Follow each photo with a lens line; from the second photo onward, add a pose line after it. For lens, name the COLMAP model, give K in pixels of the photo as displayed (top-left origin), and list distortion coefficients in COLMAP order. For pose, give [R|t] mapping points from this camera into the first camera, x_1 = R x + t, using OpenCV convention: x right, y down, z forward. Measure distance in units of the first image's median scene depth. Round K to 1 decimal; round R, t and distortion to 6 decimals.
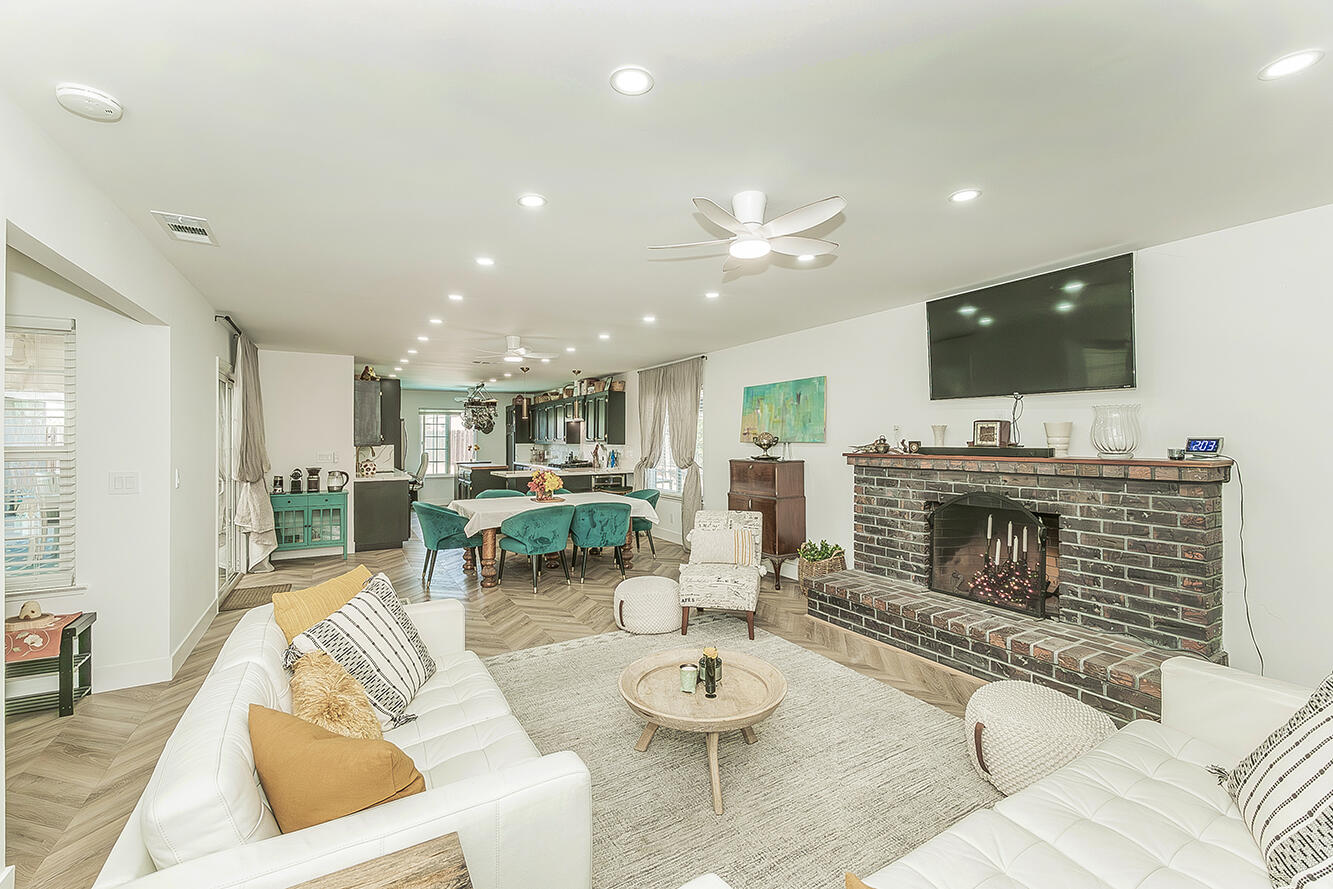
lens RADIAL K [[561.2, 0, 652.0], [0, 561.2, 439.5], [0, 0, 1]] dist [0.016492, -0.005096]
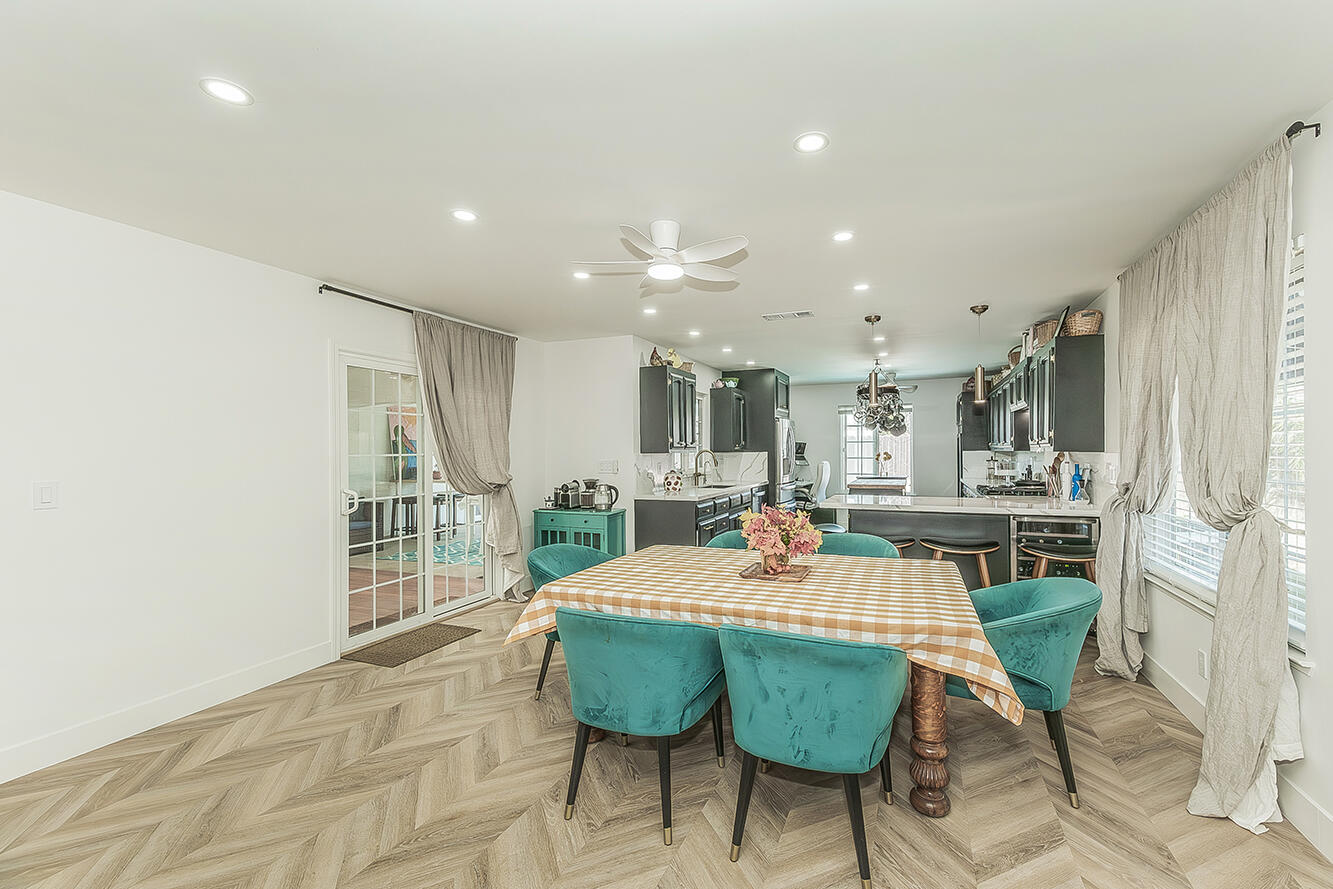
lens RADIAL K [[561.2, 0, 686.1], [0, 561.2, 449.8], [0, 0, 1]] dist [0.016492, -0.005096]
pose [[0.625446, -0.002691, -0.780263, 0.202253], [0.007066, 0.999973, 0.002216, 0.008251], [0.780235, -0.006899, 0.625448, 0.955901]]
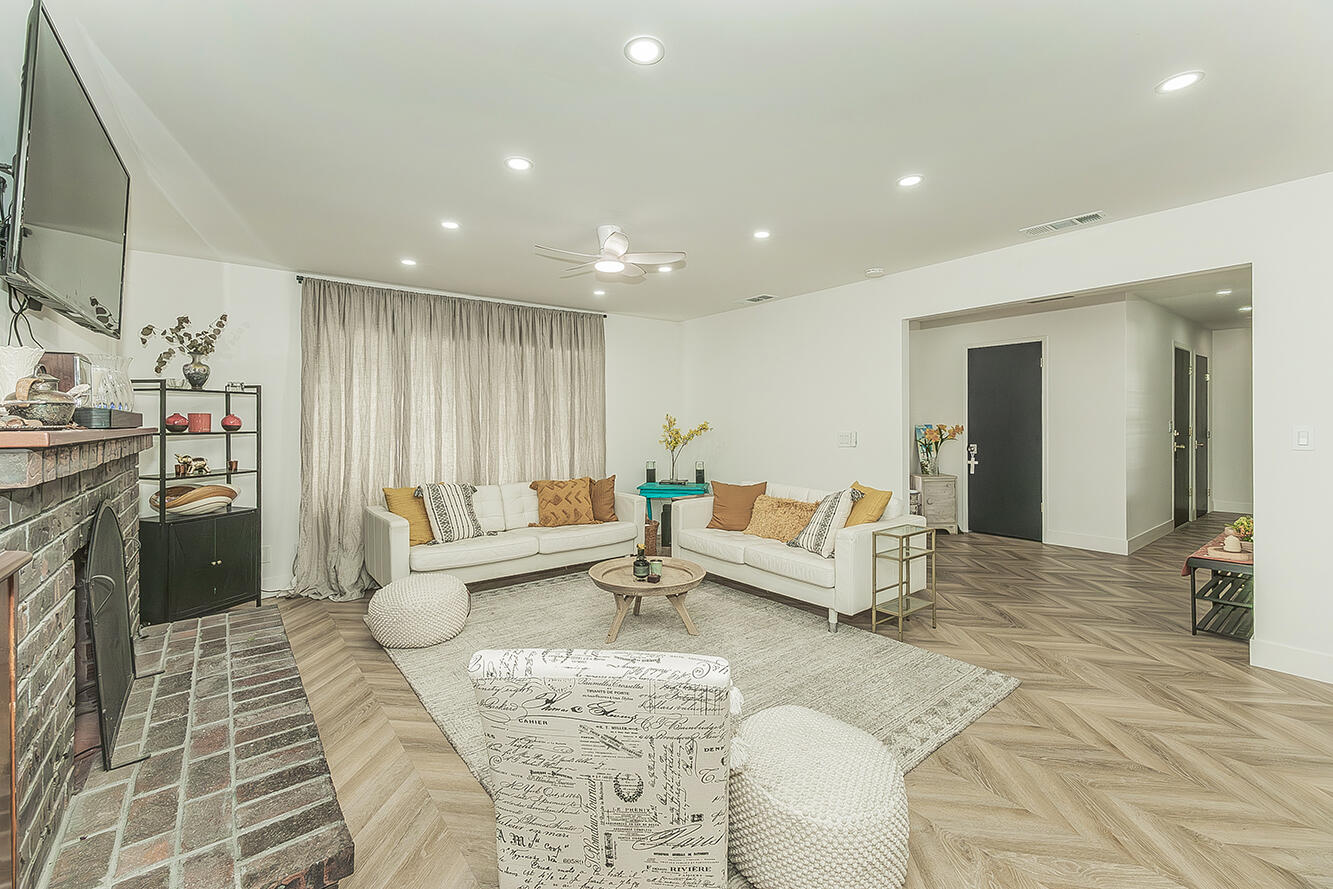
lens RADIAL K [[561.2, 0, 652.3], [0, 561.2, 421.4], [0, 0, 1]] dist [0.016492, -0.005096]
pose [[-0.989305, 0.010477, -0.145485, 0.160793], [0.011741, 0.999900, -0.007833, 0.031301], [0.145388, -0.009457, -0.989329, 1.372612]]
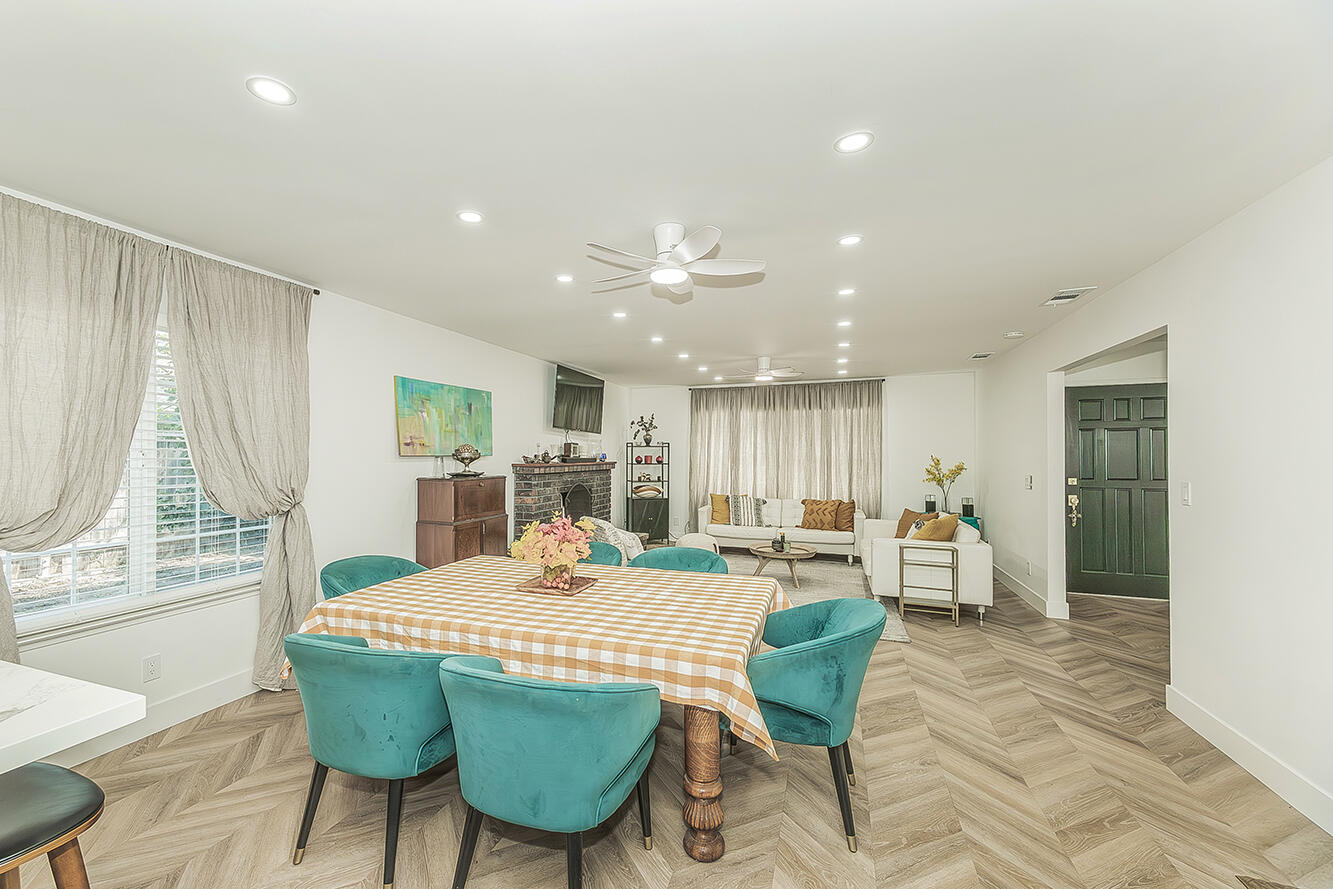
lens RADIAL K [[561.2, 0, 612.5], [0, 561.2, 452.5], [0, 0, 1]] dist [0.016492, -0.005096]
pose [[-0.631422, 0.003500, 0.775432, -0.783496], [-0.001854, 0.999980, -0.006023, 0.005627], [-0.775438, -0.005241, -0.631402, 1.810200]]
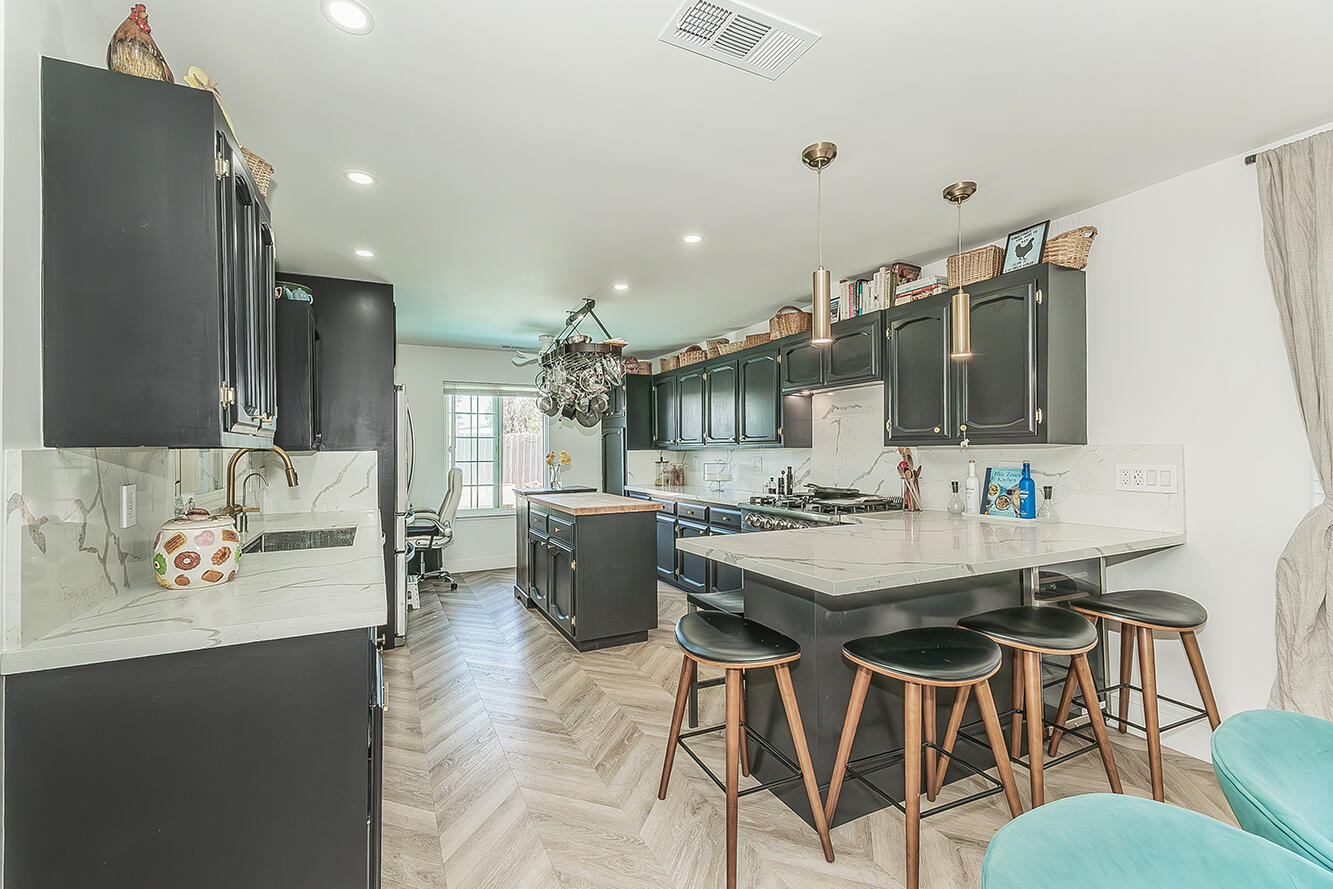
lens RADIAL K [[561.2, 0, 646.2], [0, 561.2, 450.1], [0, 0, 1]] dist [0.016492, -0.005096]
pose [[0.998146, -0.005870, -0.060590, -0.566309], [0.005891, 0.999983, 0.000162, 0.021930], [0.060588, -0.000518, 0.998163, 1.423186]]
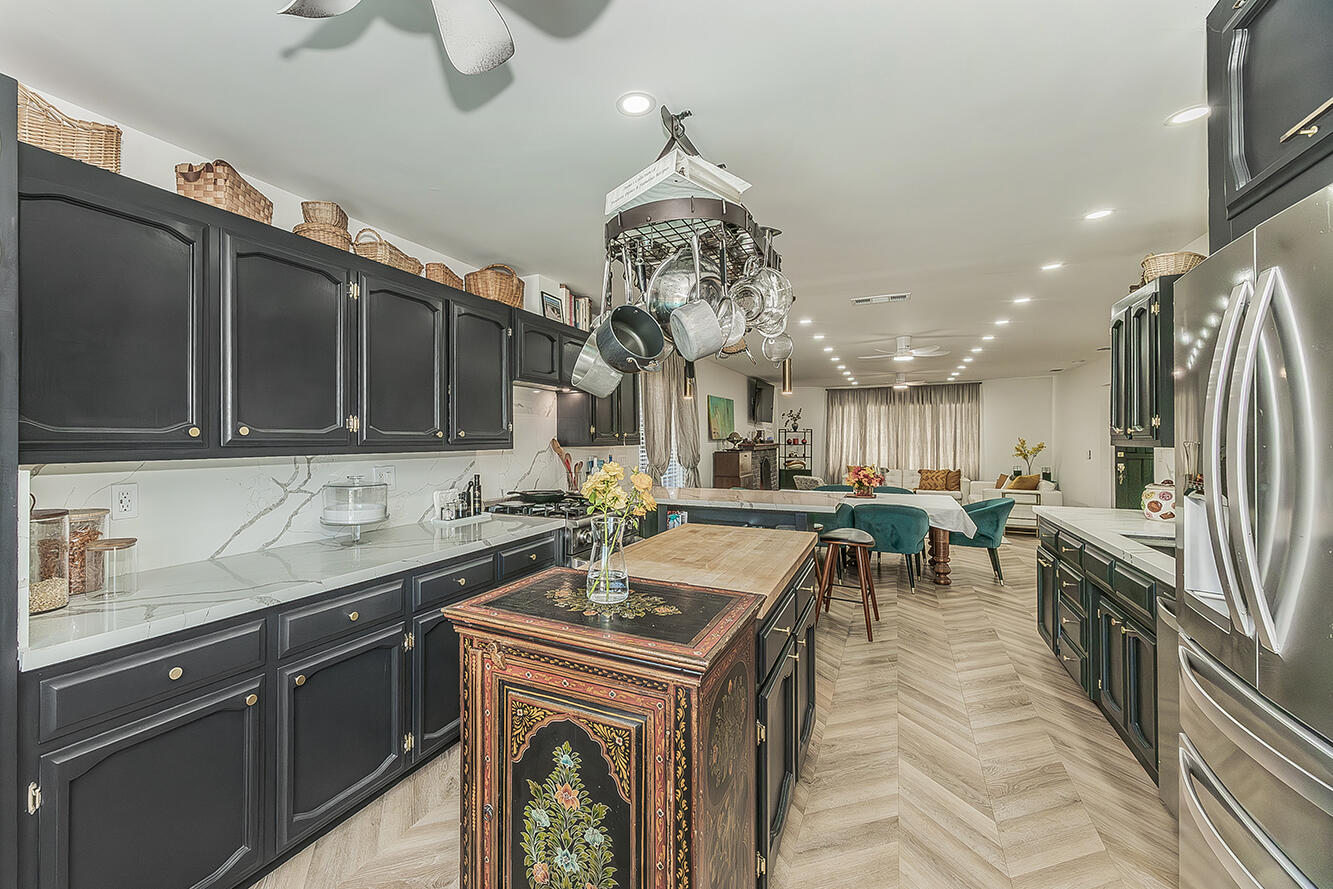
lens RADIAL K [[561.2, 0, 606.4], [0, 561.2, 439.1], [0, 0, 1]] dist [0.016492, -0.005096]
pose [[-0.553870, 0.000862, 0.832603, -1.097107], [0.001466, 0.999999, -0.000060, 0.006085], [-0.832602, 0.001187, -0.553870, 2.762531]]
